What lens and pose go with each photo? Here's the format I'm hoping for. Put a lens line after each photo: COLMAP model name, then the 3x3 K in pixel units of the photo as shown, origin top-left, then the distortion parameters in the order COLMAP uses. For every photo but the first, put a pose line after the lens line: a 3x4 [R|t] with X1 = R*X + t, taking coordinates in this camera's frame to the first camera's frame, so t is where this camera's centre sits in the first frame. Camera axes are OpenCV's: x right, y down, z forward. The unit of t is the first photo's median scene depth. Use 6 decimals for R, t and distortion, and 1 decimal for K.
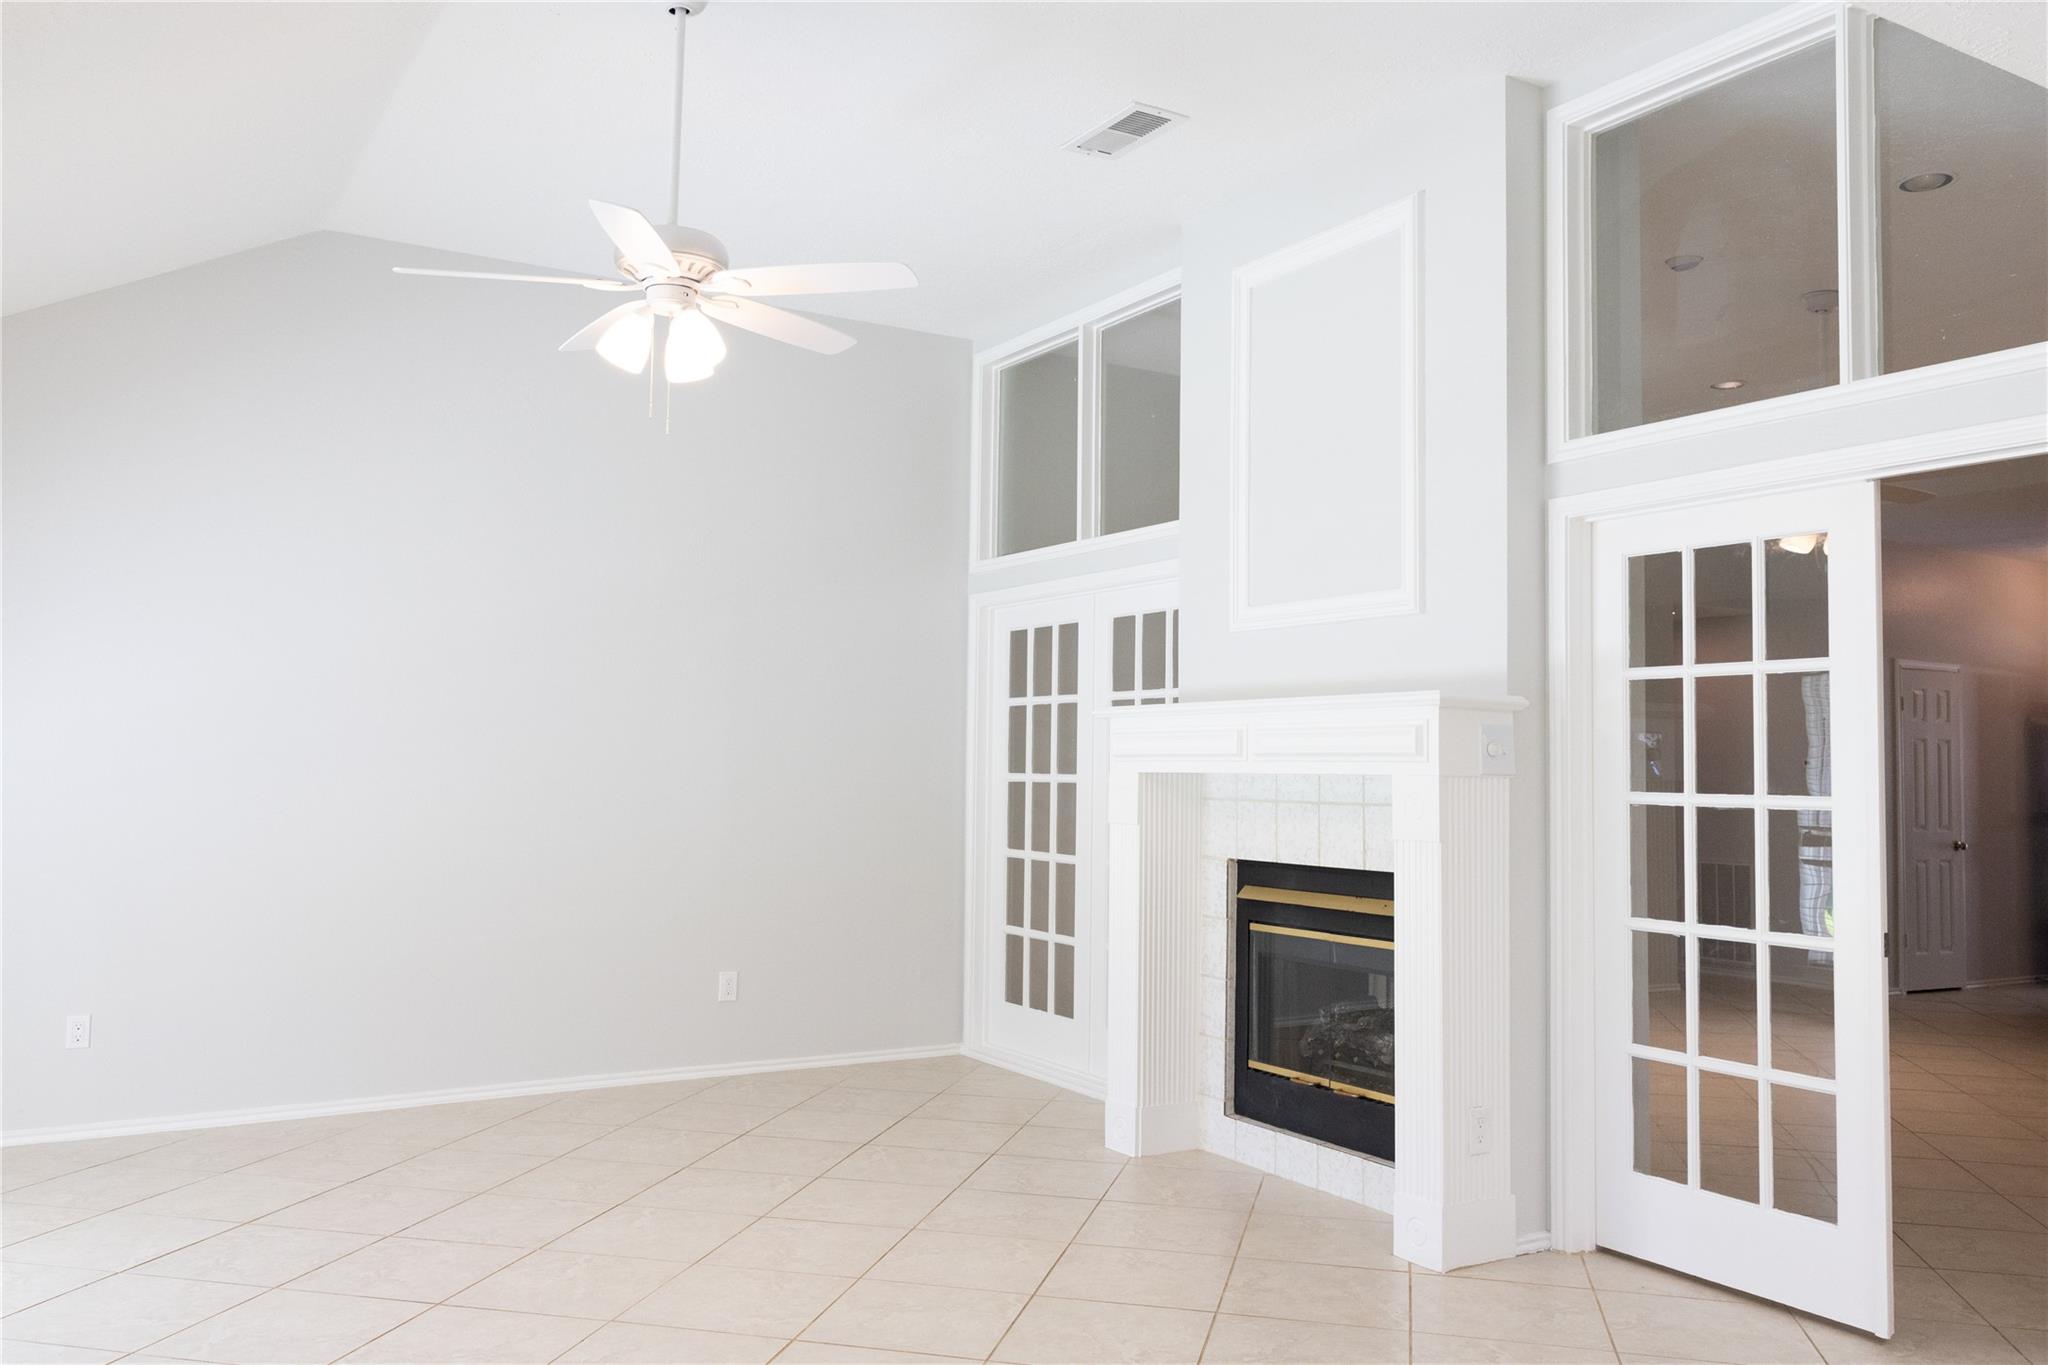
lens RADIAL K [[1640.1, 0, 1020.8], [0, 1640.1, 692.3], [0, 0, 1]] dist [0.002624, 0.004754]
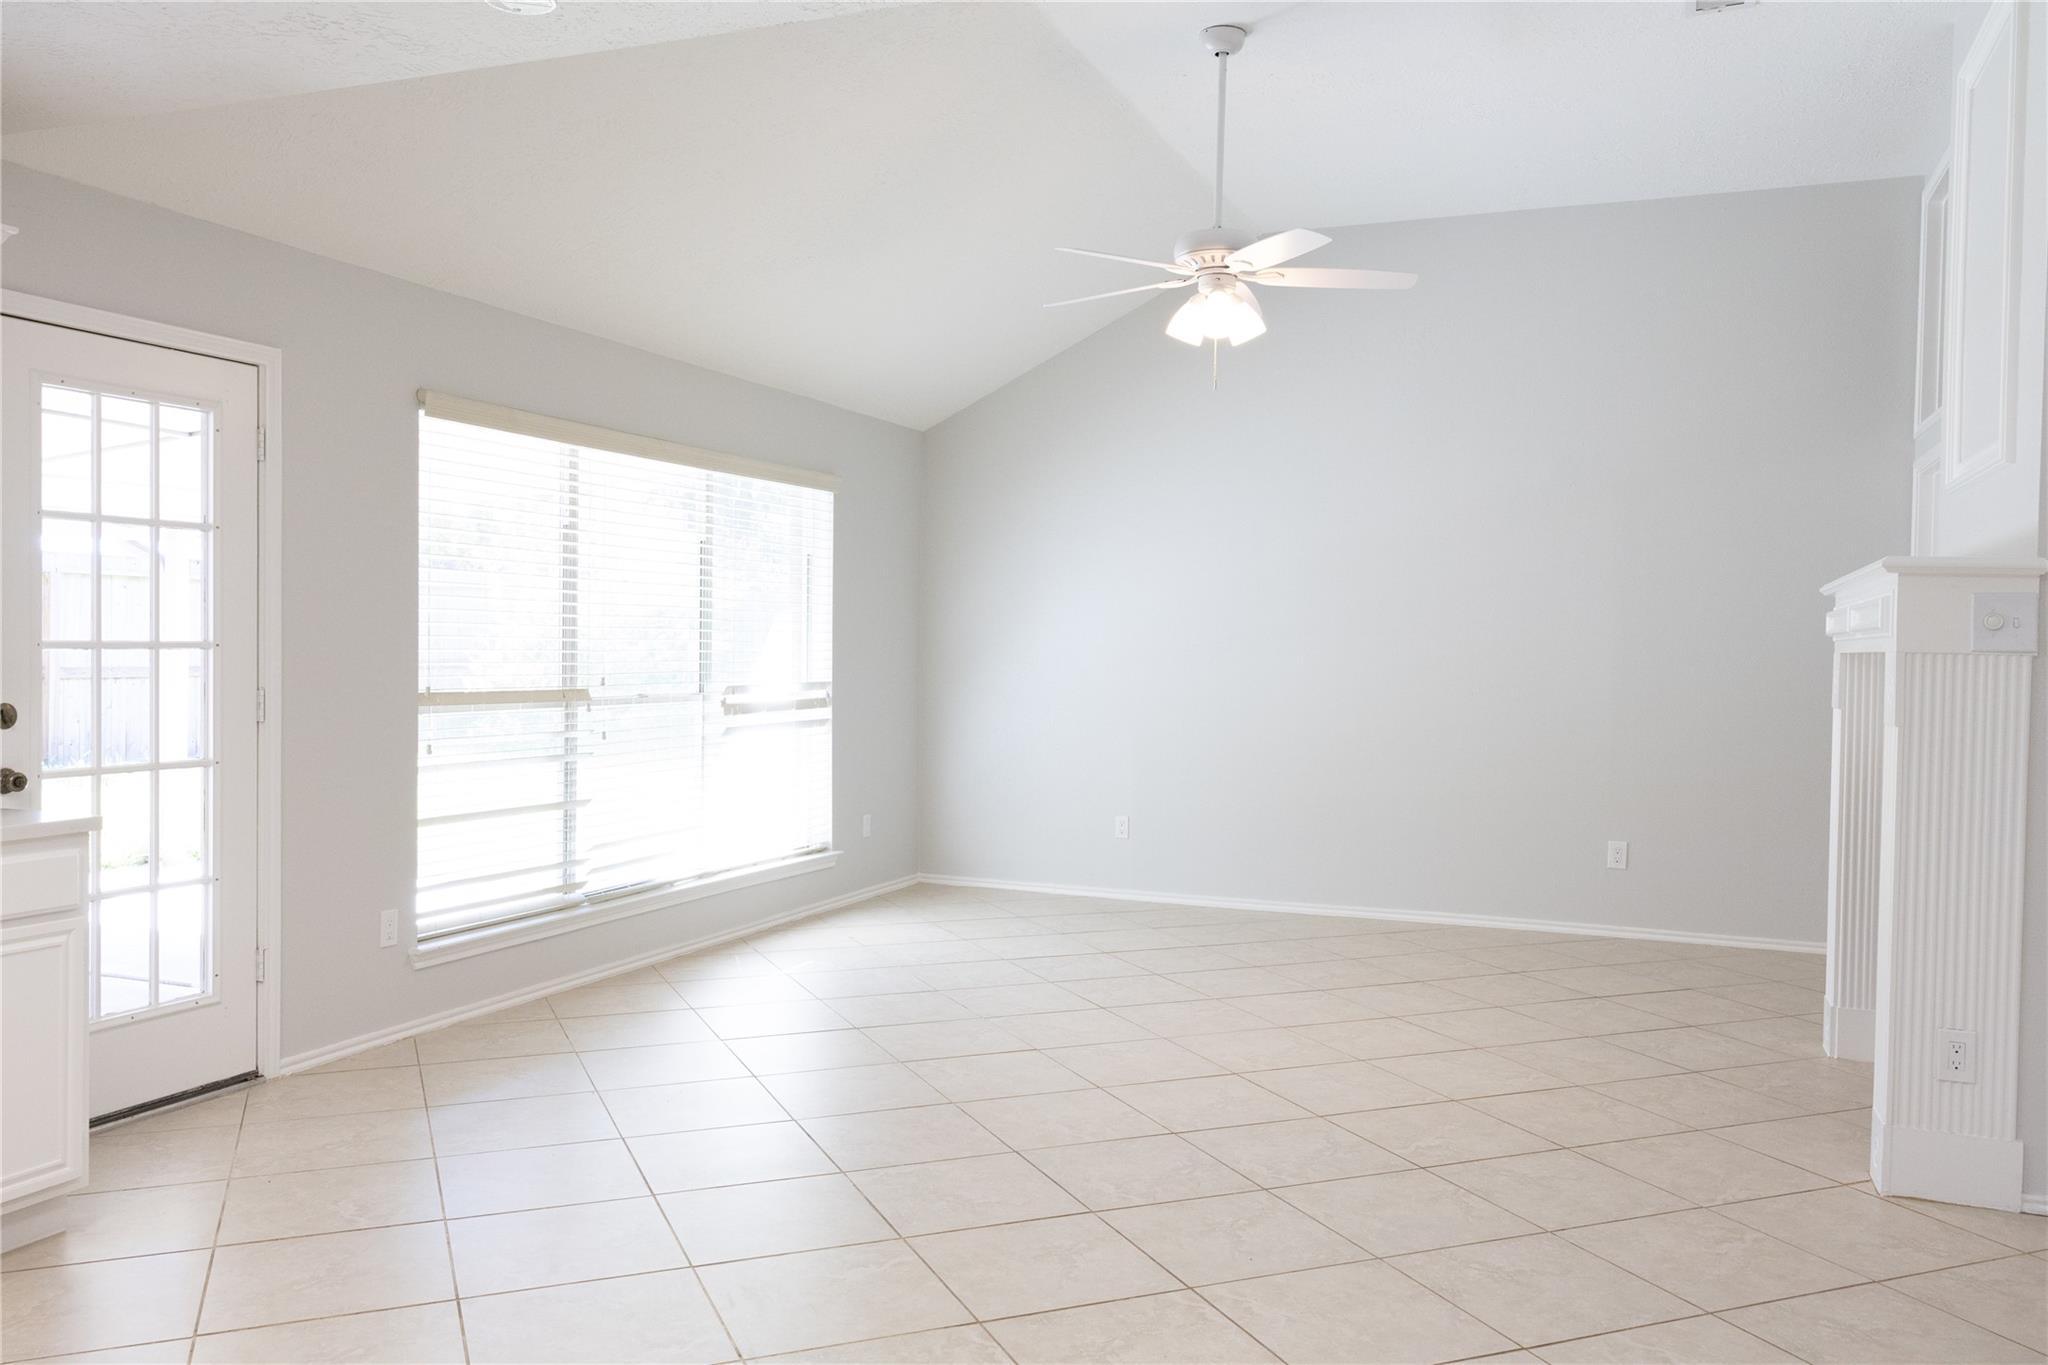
lens RADIAL K [[1598.8, 0, 1024.0], [0, 1598.8, 682.5], [0, 0, 1]] dist [-0.000058, 0.008399]
pose [[0.592520, 0.016494, -0.805387, 0.659581], [0.027920, 0.998769, 0.040996, 0.018086], [0.805072, -0.046777, 0.591330, 0.103353]]
